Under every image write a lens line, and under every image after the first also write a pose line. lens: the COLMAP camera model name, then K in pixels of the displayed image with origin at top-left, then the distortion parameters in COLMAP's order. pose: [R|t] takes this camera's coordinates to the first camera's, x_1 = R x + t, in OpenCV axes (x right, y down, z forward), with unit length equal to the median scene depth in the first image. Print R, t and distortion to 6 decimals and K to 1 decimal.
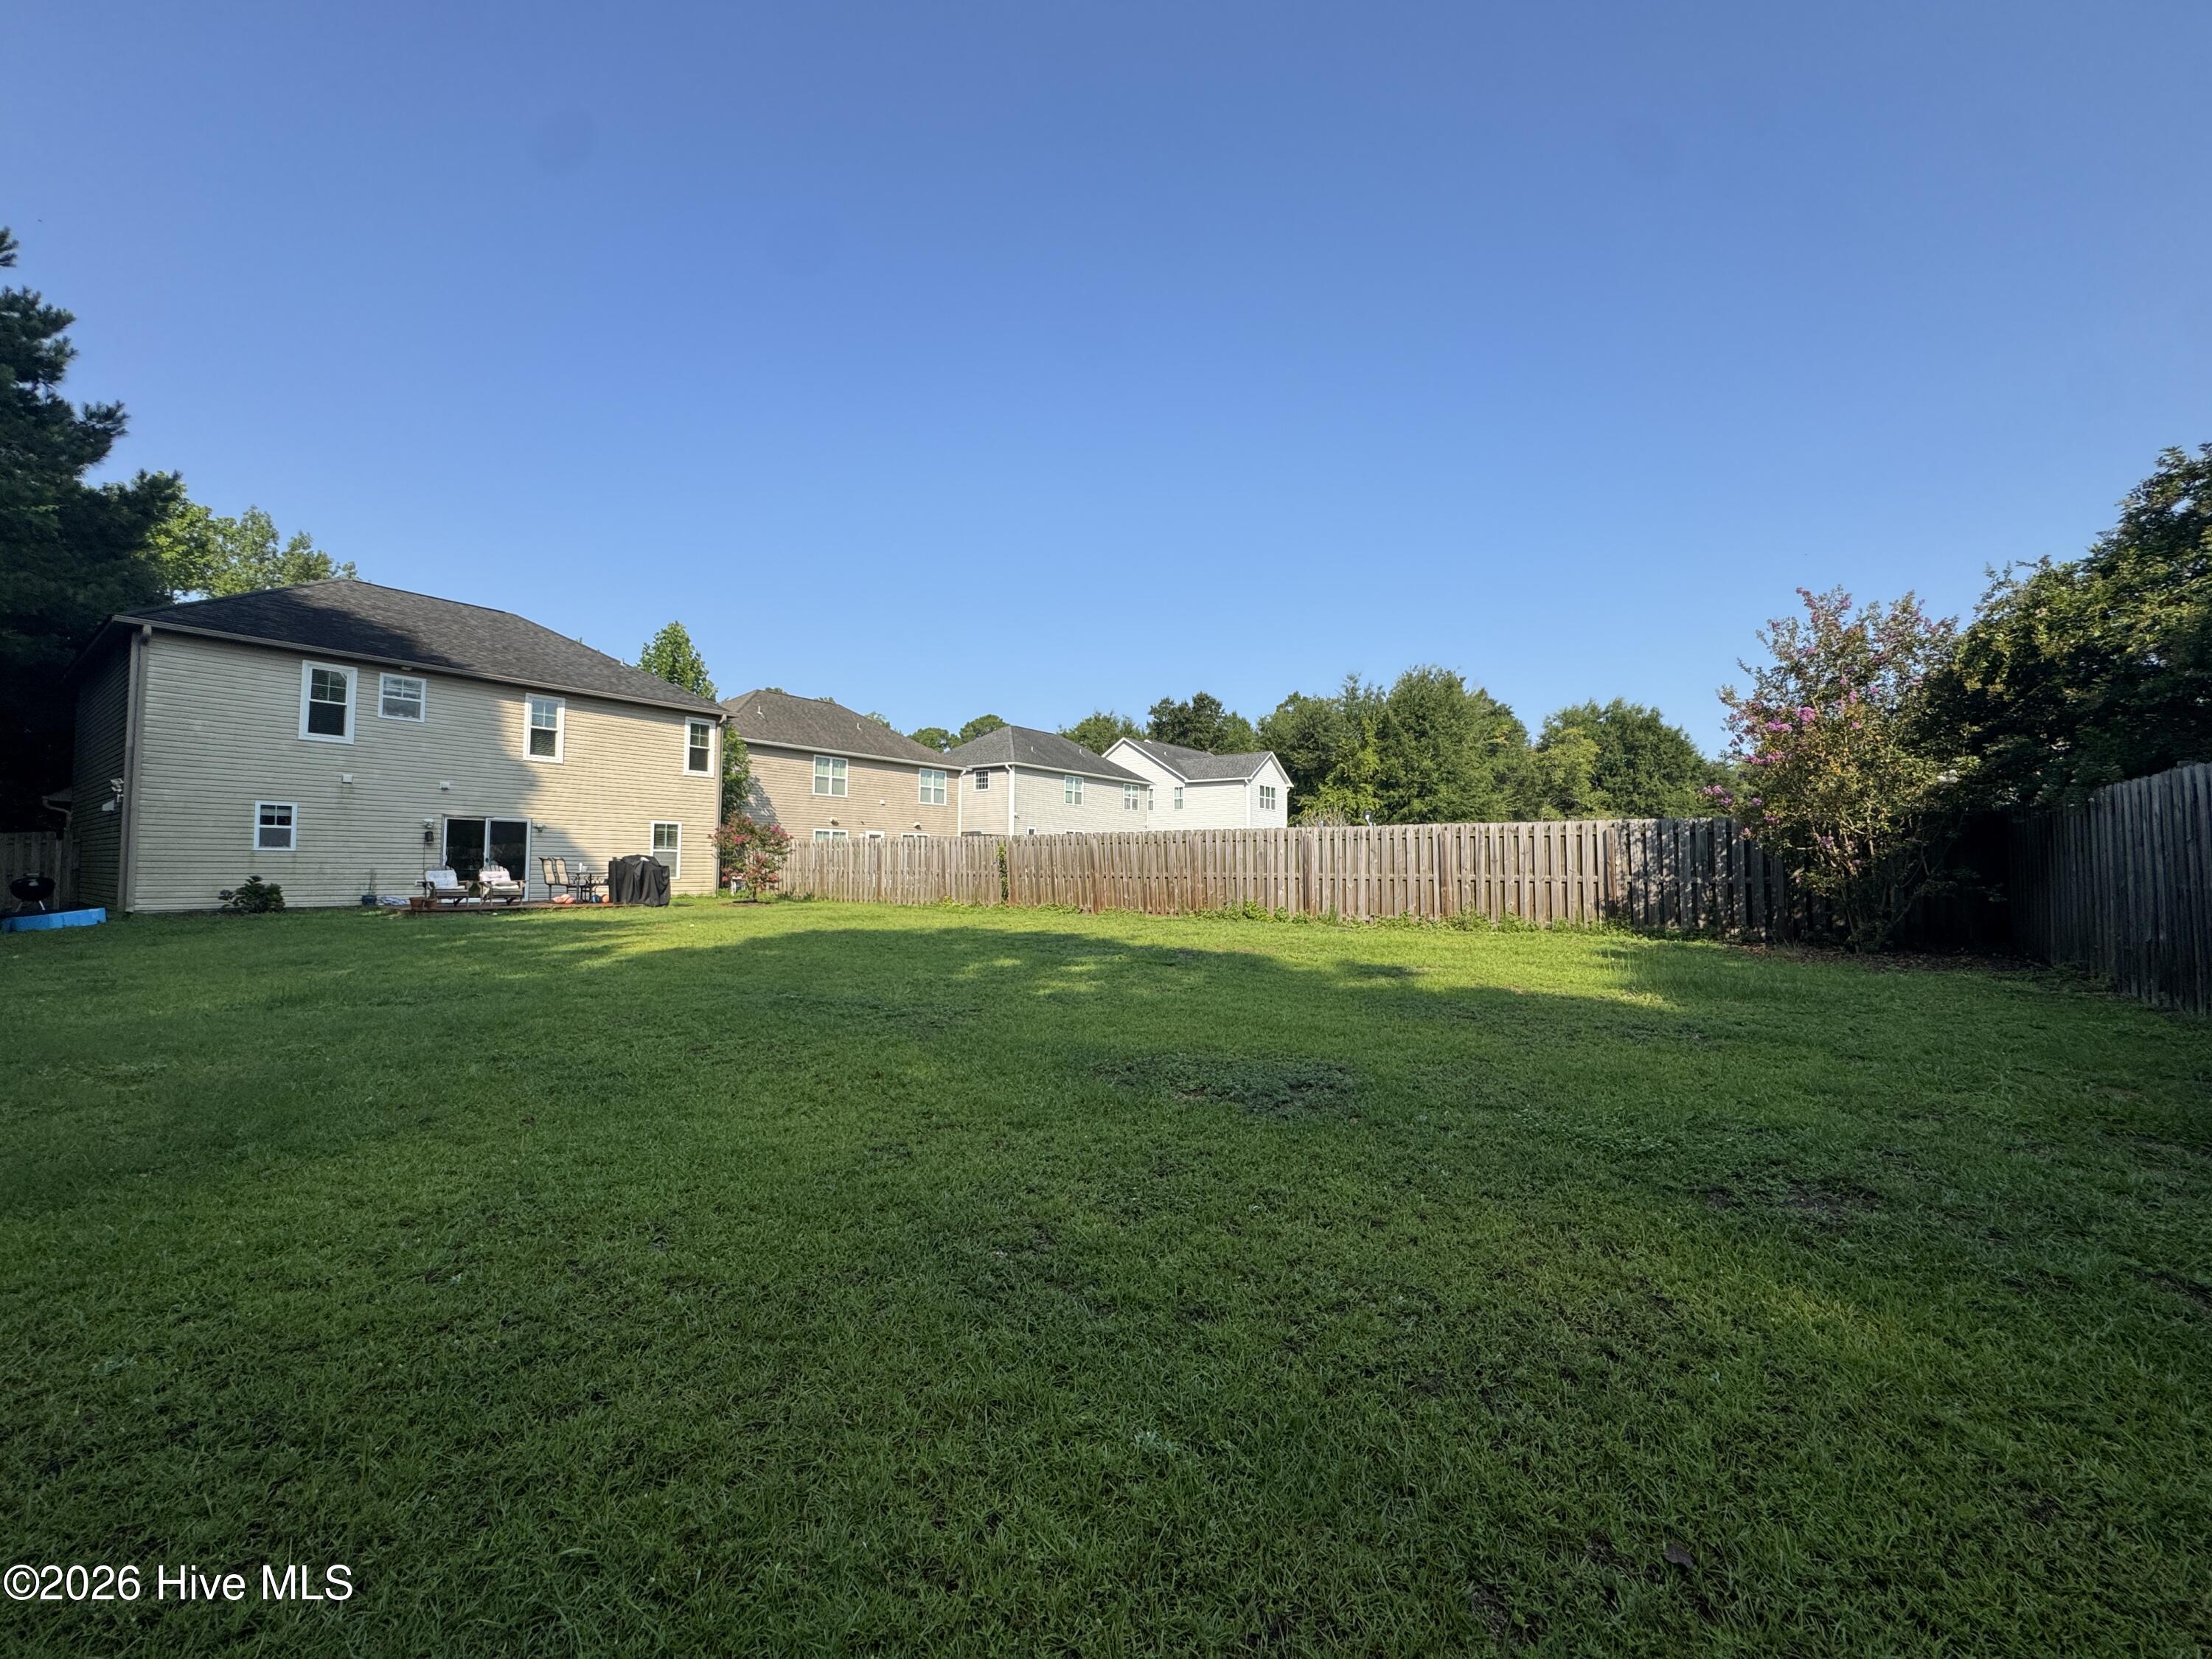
lens RADIAL K [[883.4, 0, 1108.8], [0, 883.4, 825.5], [0, 0, 1]] dist [-0.002130, 0.000133]
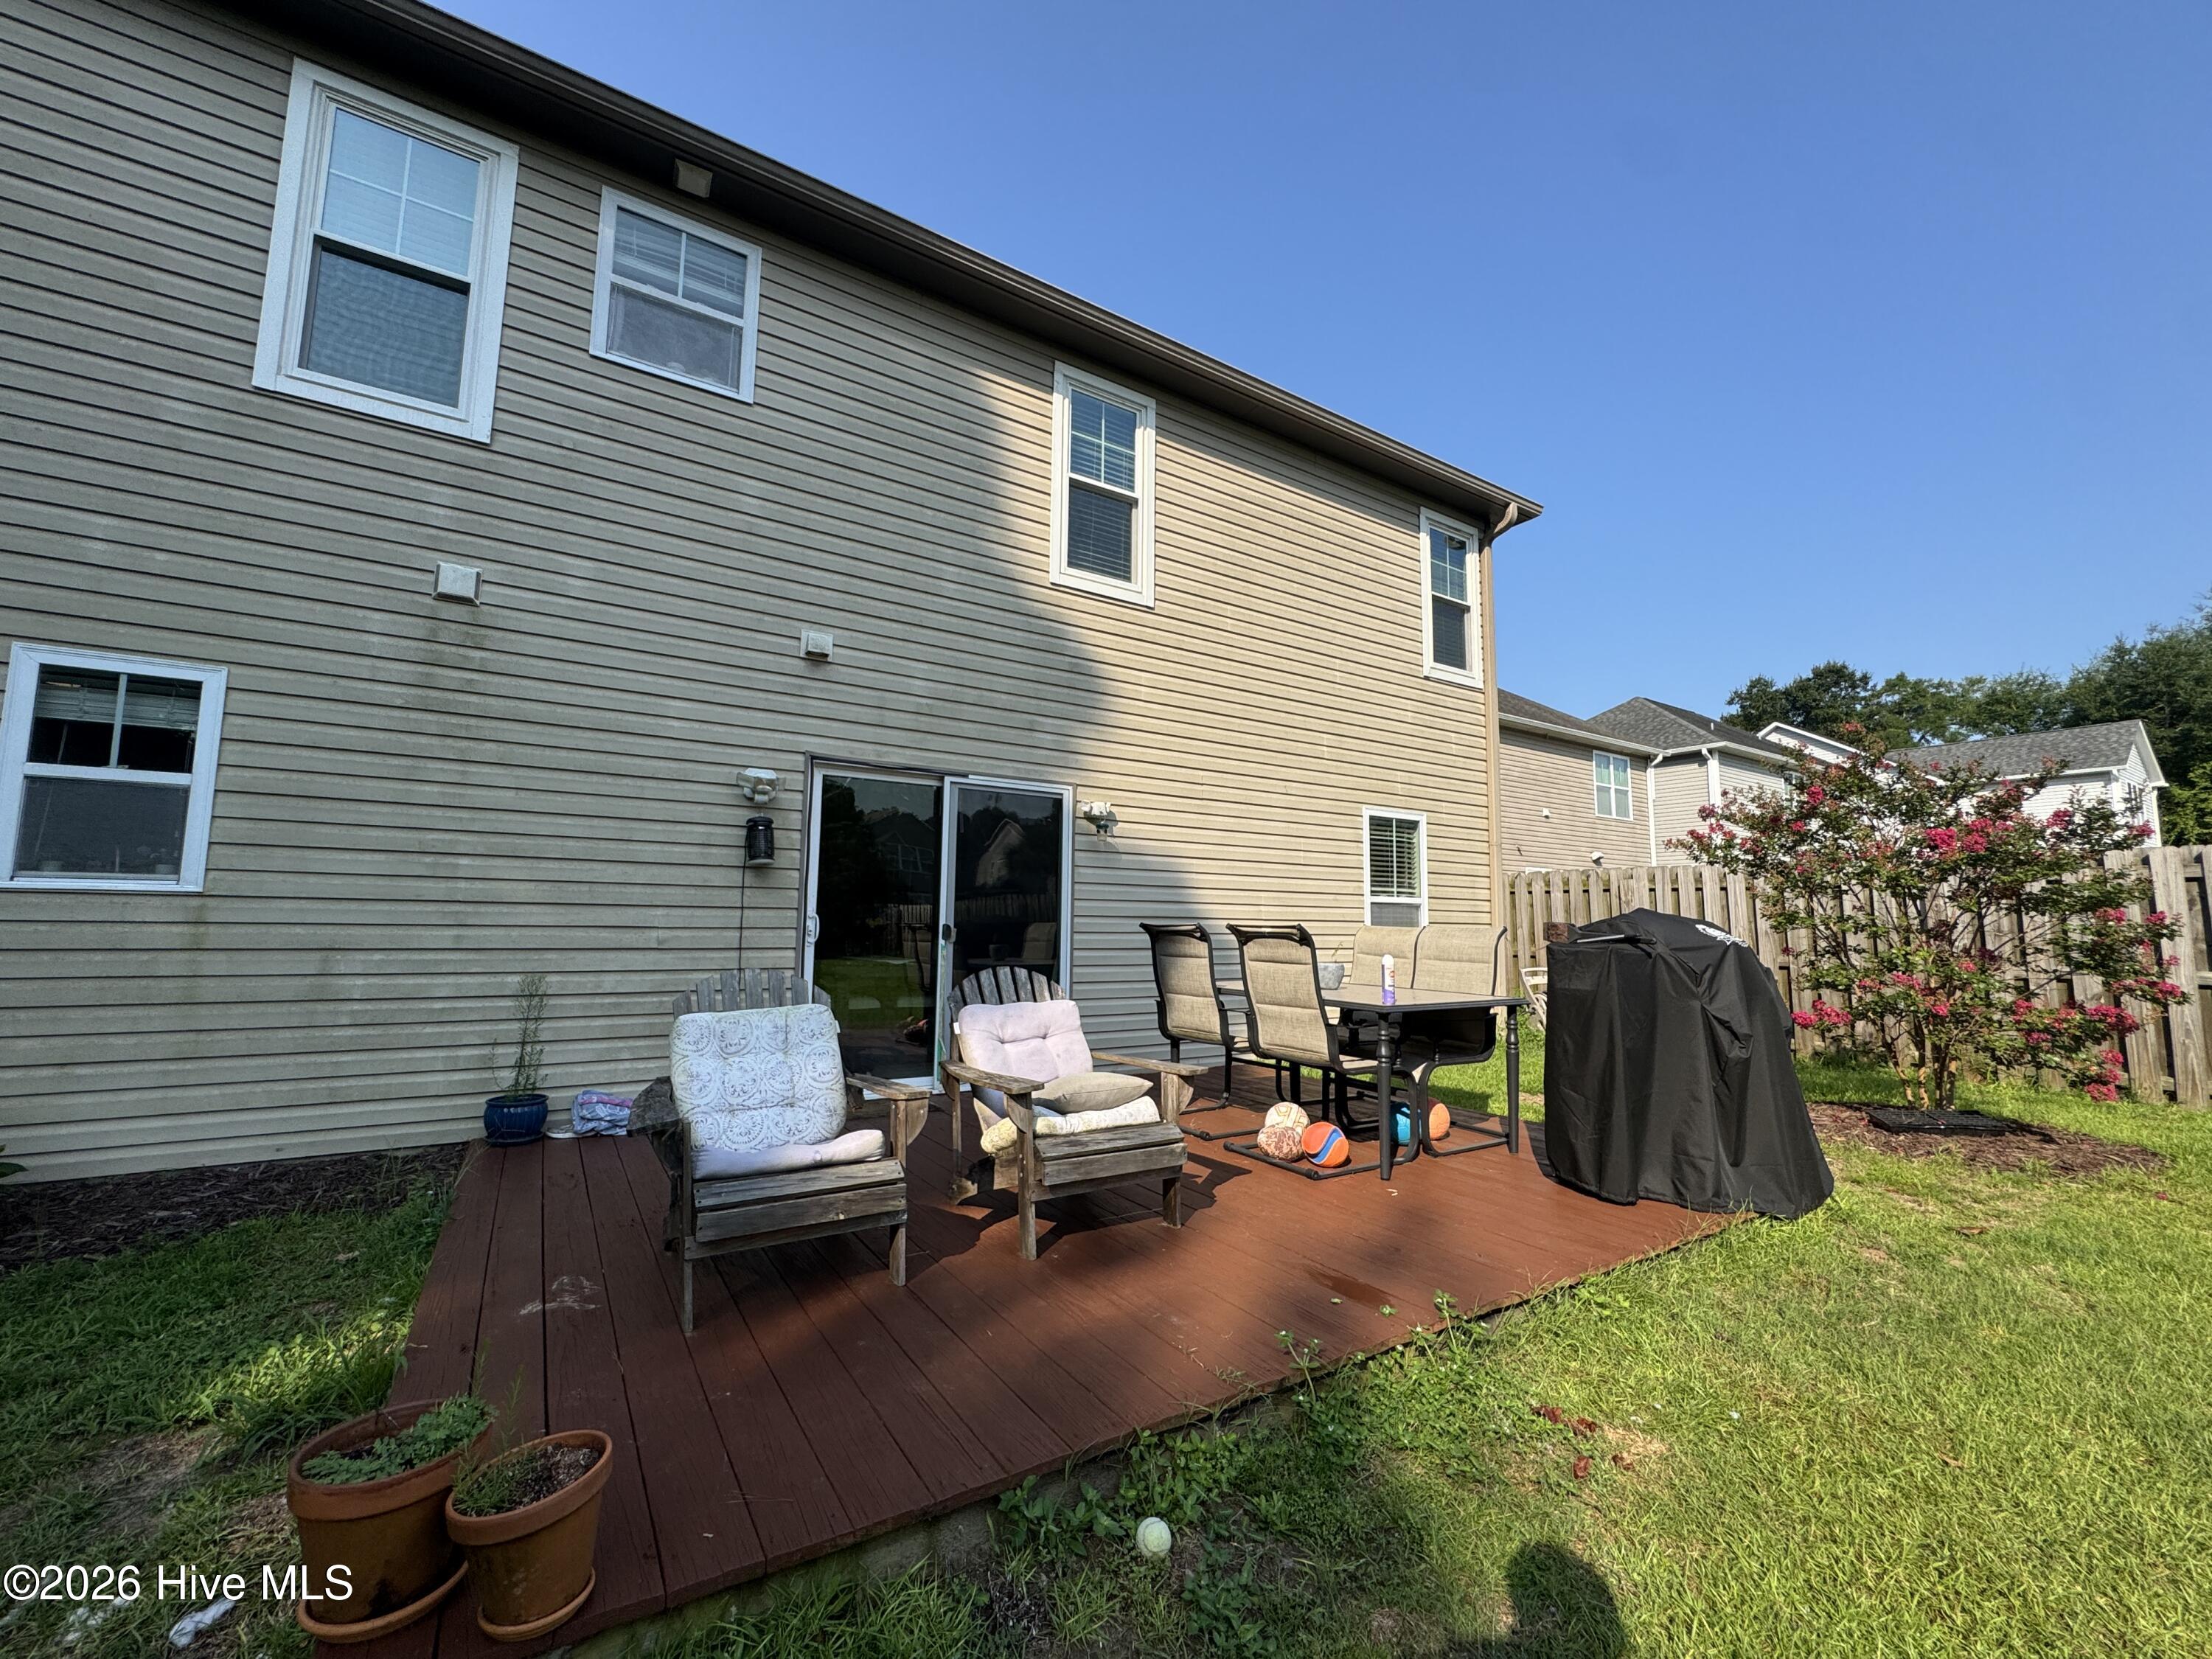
lens RADIAL K [[883.4, 0, 1101.5], [0, 883.4, 830.1], [0, 0, 1]] dist [-0.002130, 0.000133]
pose [[0.927172, -0.035097, -0.372988, -0.590834], [0.012124, 0.997891, -0.063763, 0.026982], [0.374440, 0.054597, 0.925643, 0.808551]]
